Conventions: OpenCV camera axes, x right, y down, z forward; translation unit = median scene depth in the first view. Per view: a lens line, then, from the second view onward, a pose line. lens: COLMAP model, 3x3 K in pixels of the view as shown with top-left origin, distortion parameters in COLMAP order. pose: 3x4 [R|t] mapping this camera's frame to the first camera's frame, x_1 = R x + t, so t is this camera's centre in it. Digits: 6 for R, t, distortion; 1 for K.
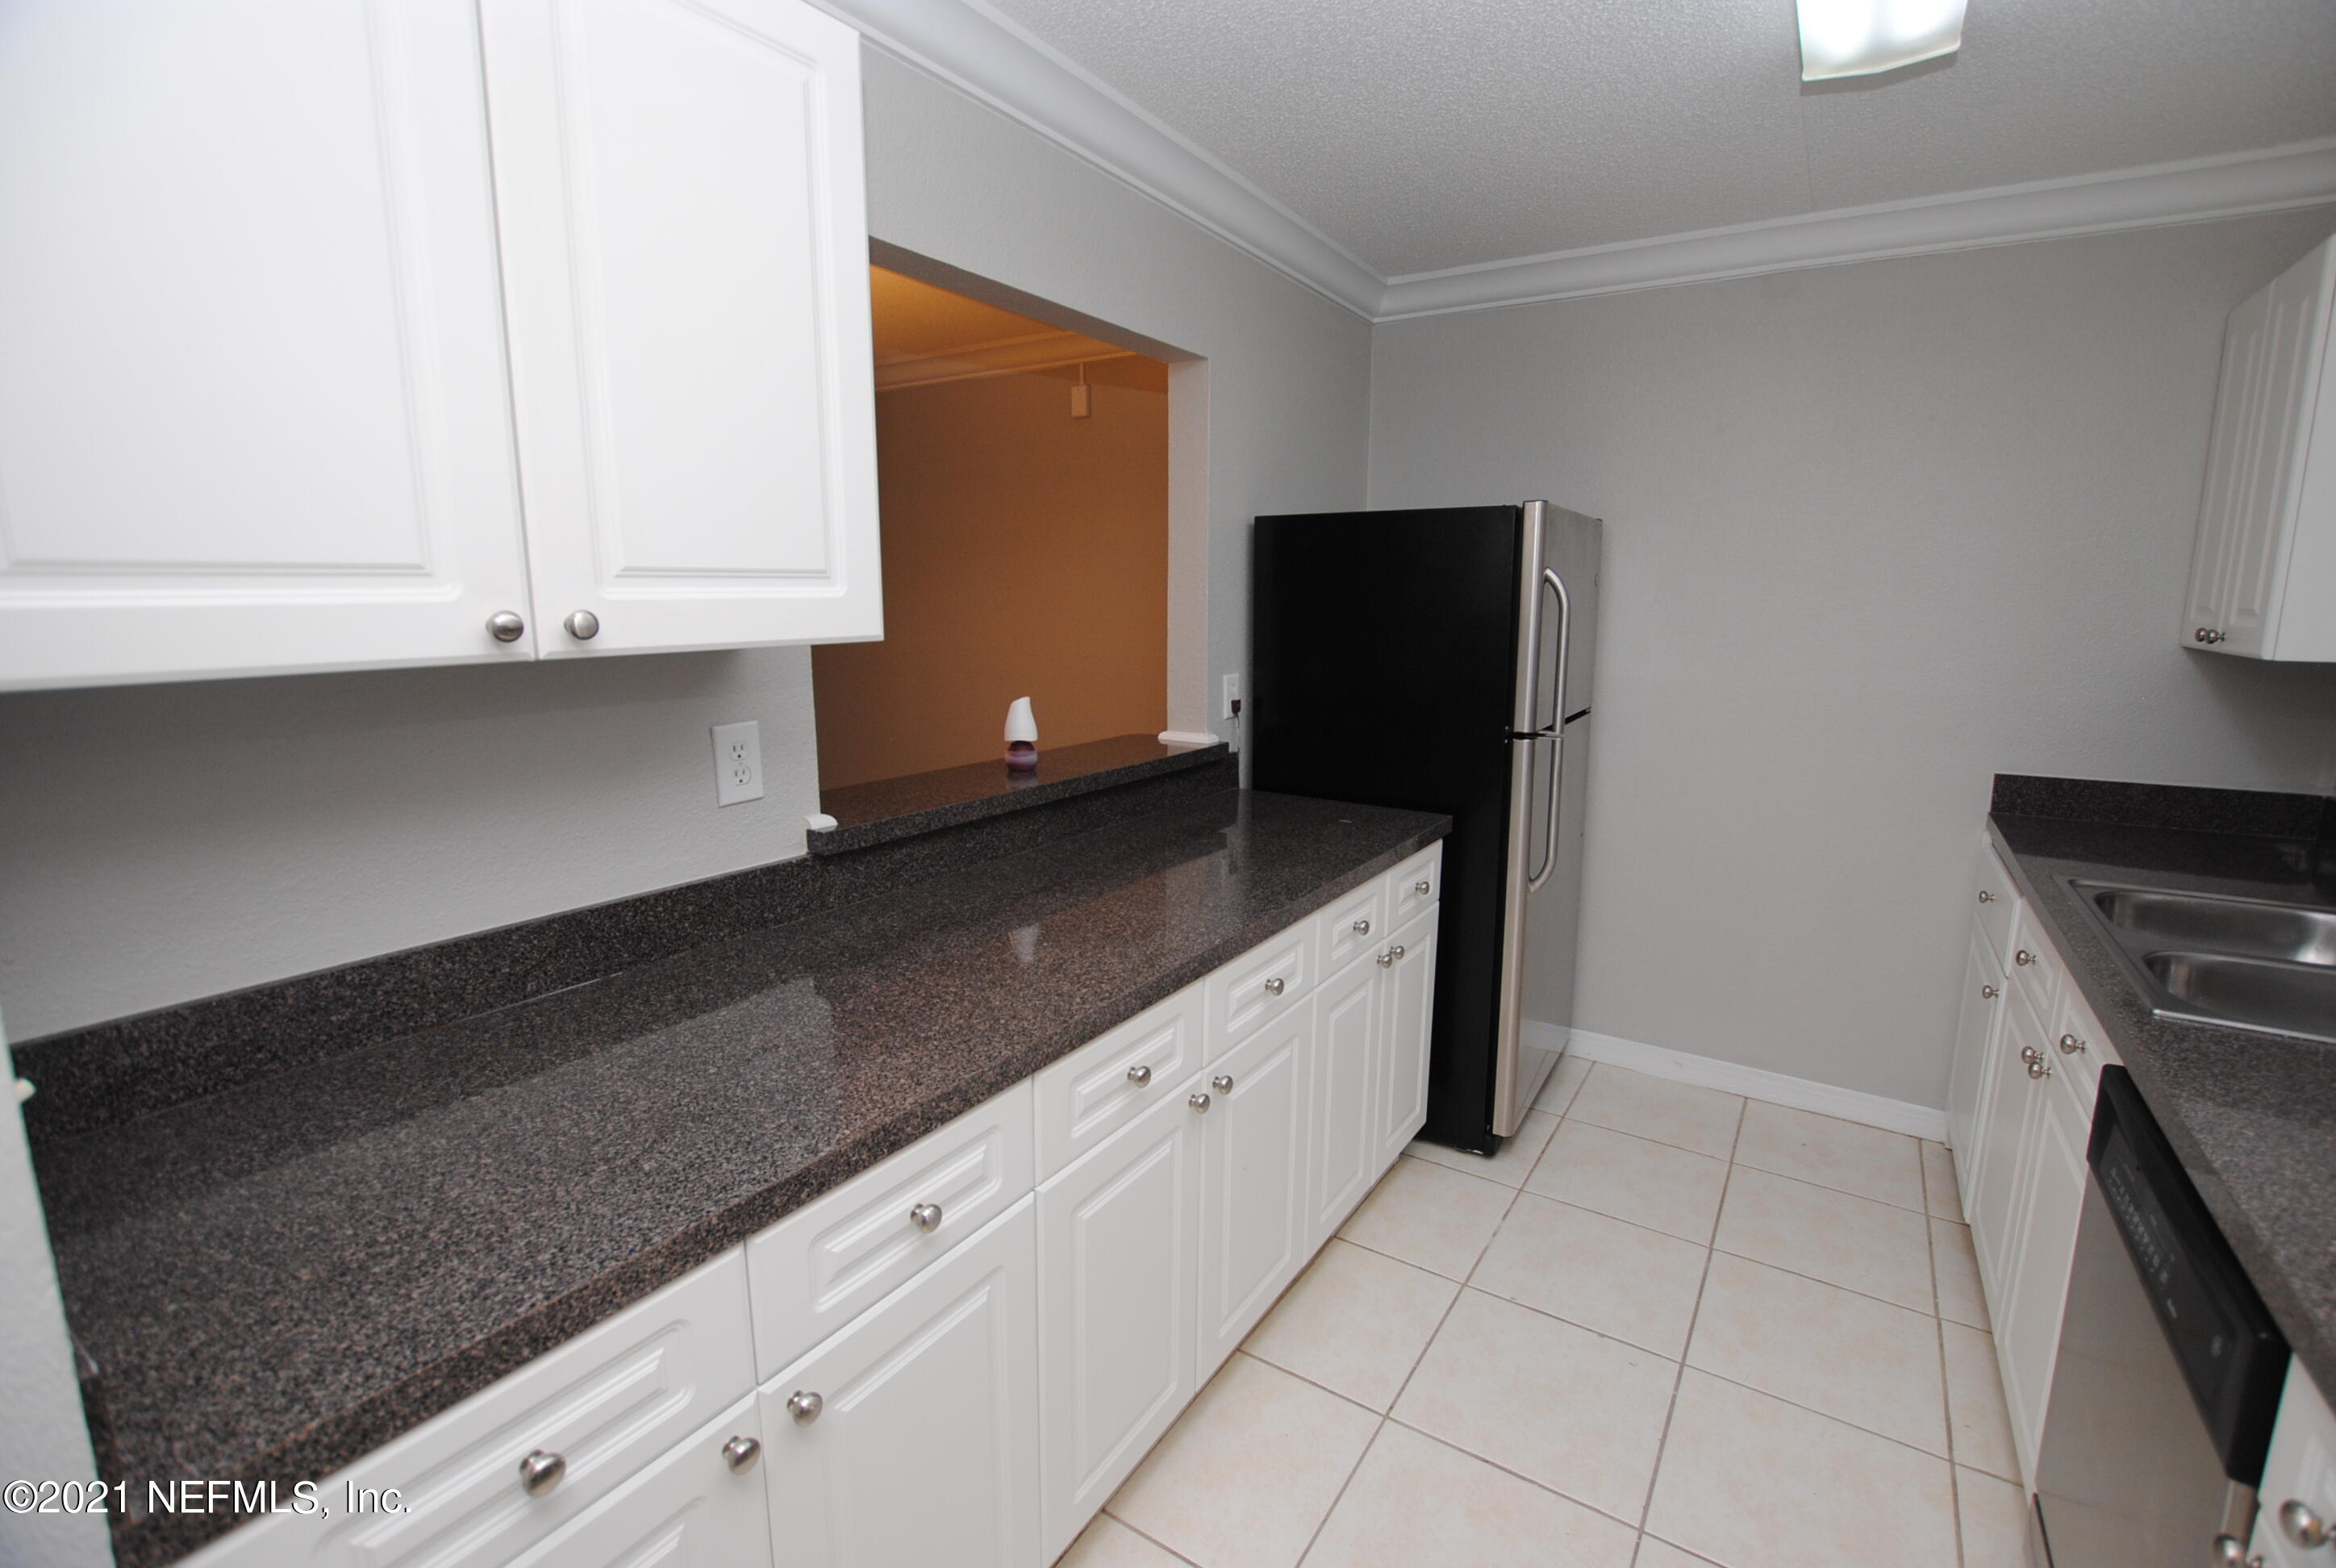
lens RADIAL K [[1036.5, 0, 1167.7], [0, 1036.5, 774.1], [0, 0, 1]] dist [-0.027995, 0.004447]
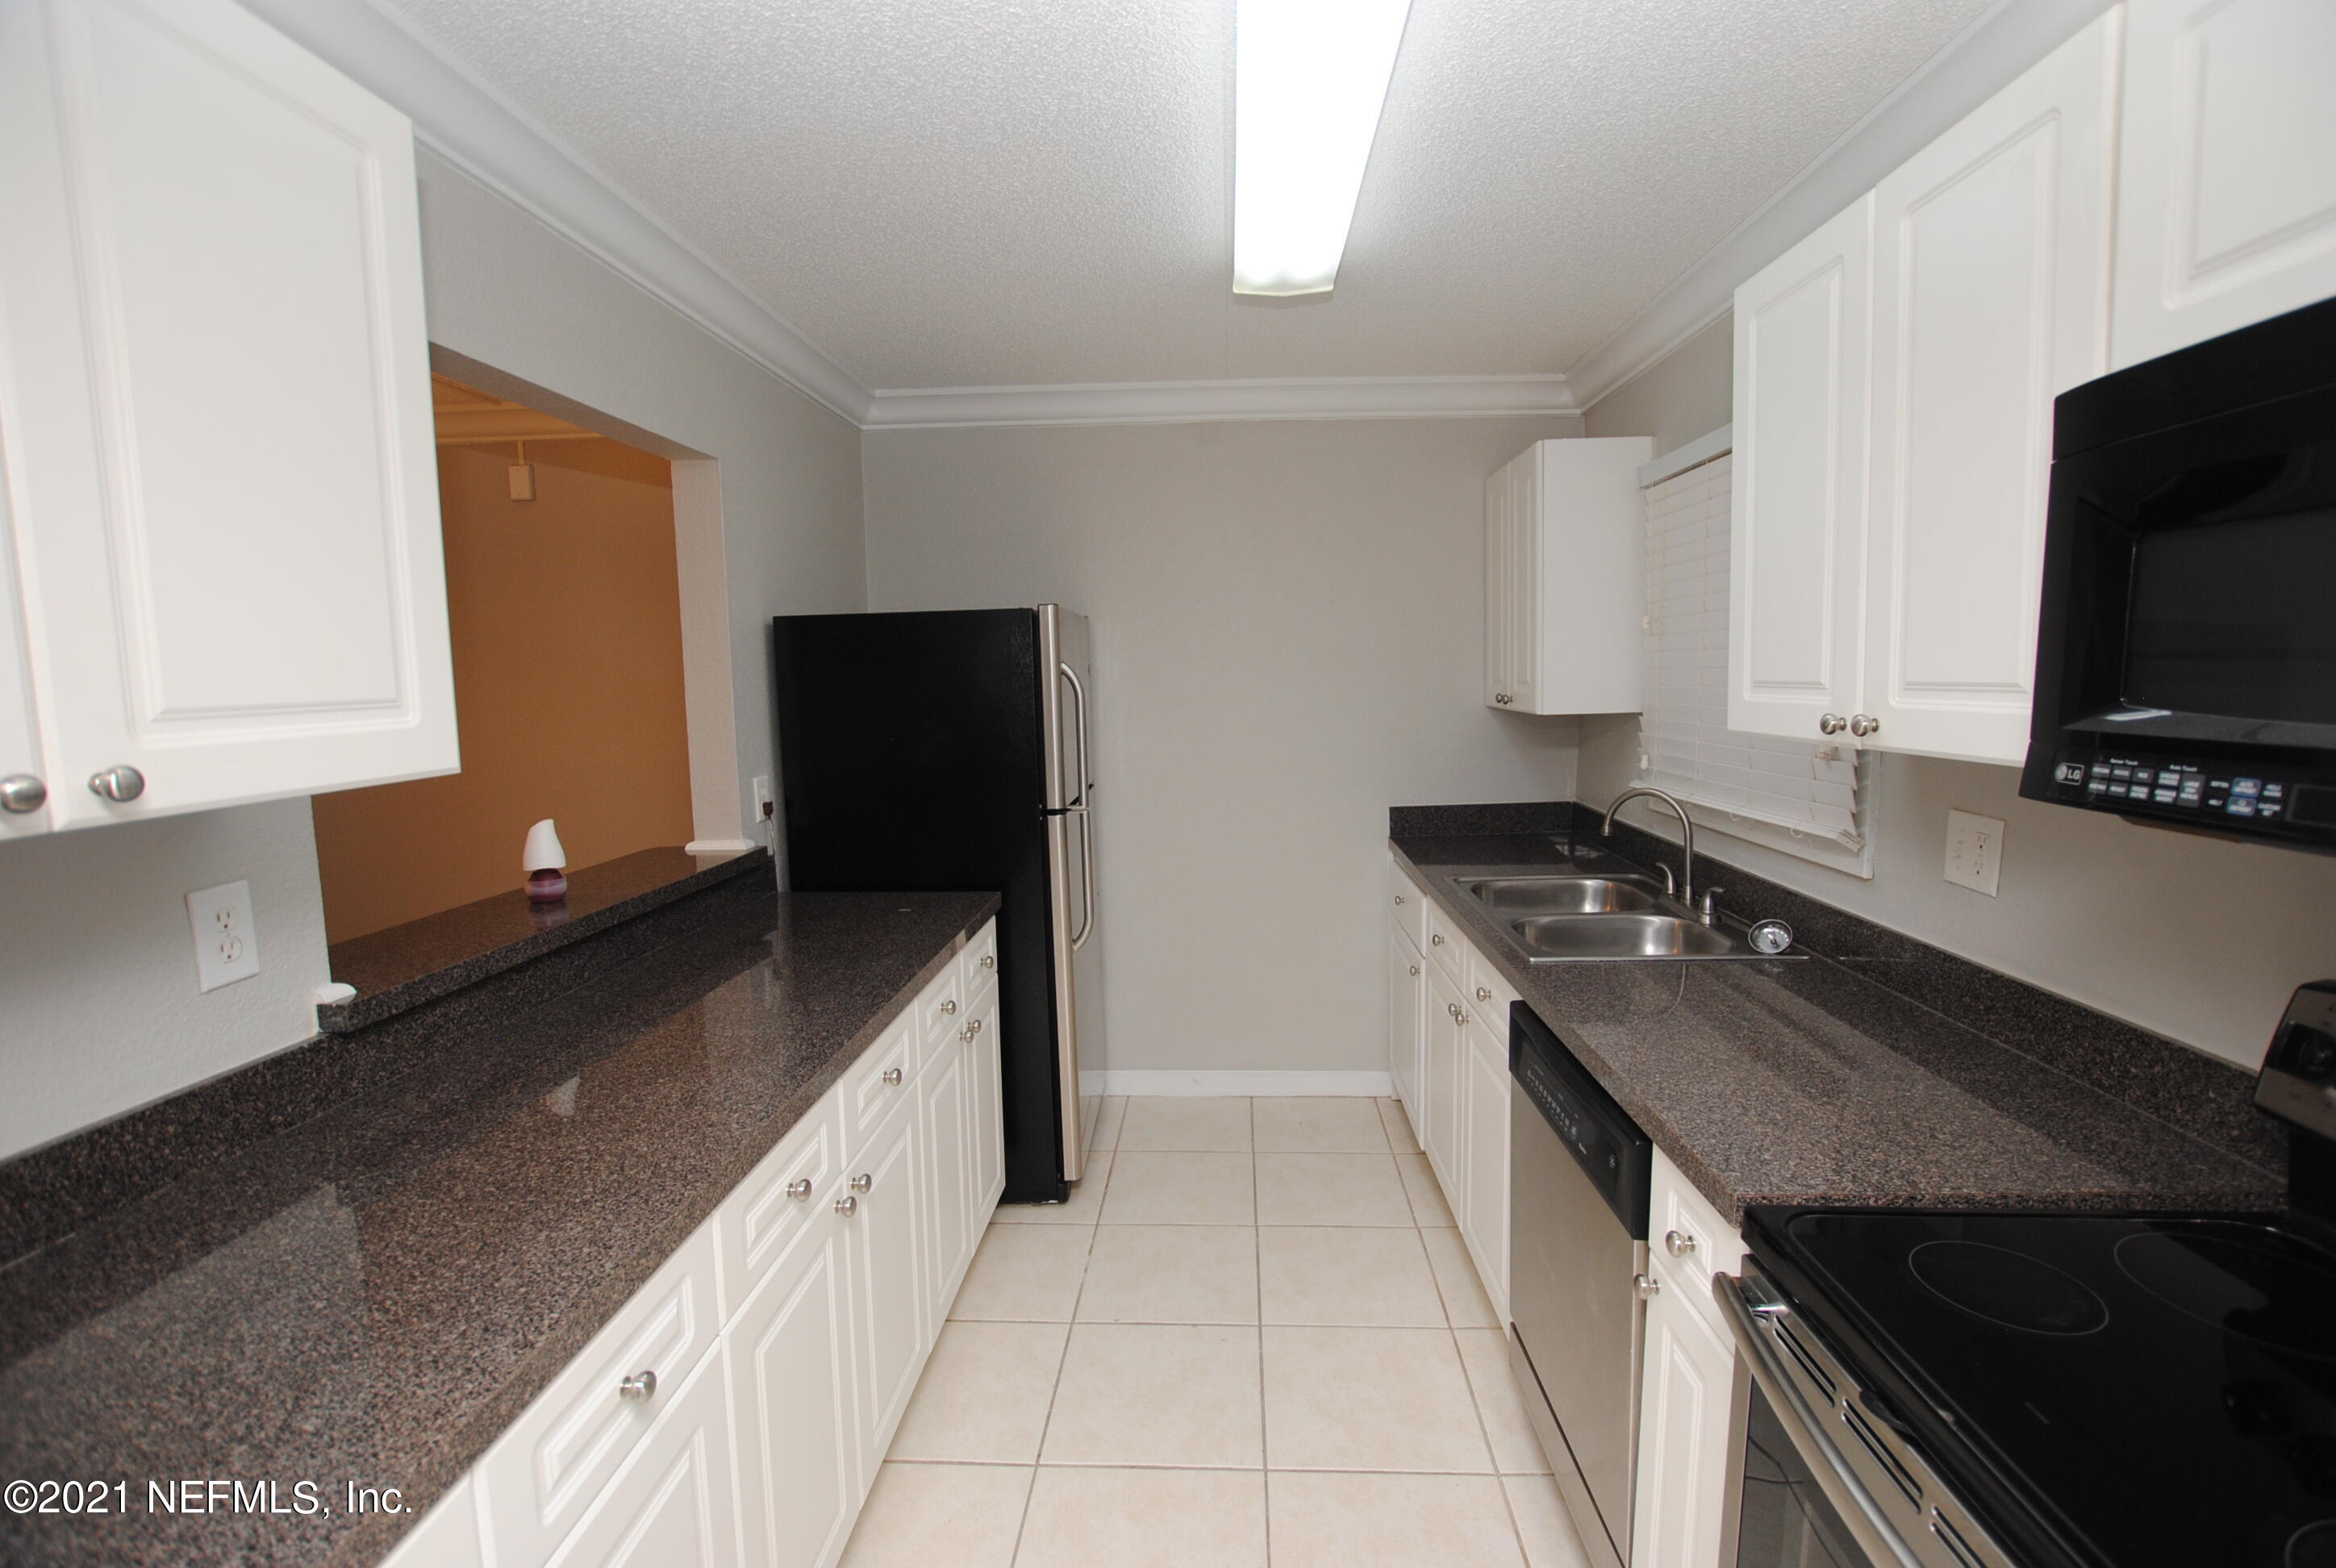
lens RADIAL K [[1036.5, 0, 1176.5], [0, 1036.5, 777.2], [0, 0, 1]] dist [-0.027995, 0.004447]
pose [[0.865104, -0.074445, 0.496037, -0.132213], [0.111850, 0.992655, -0.046093, -0.011268], [-0.488963, 0.095357, 0.867077, -0.050154]]
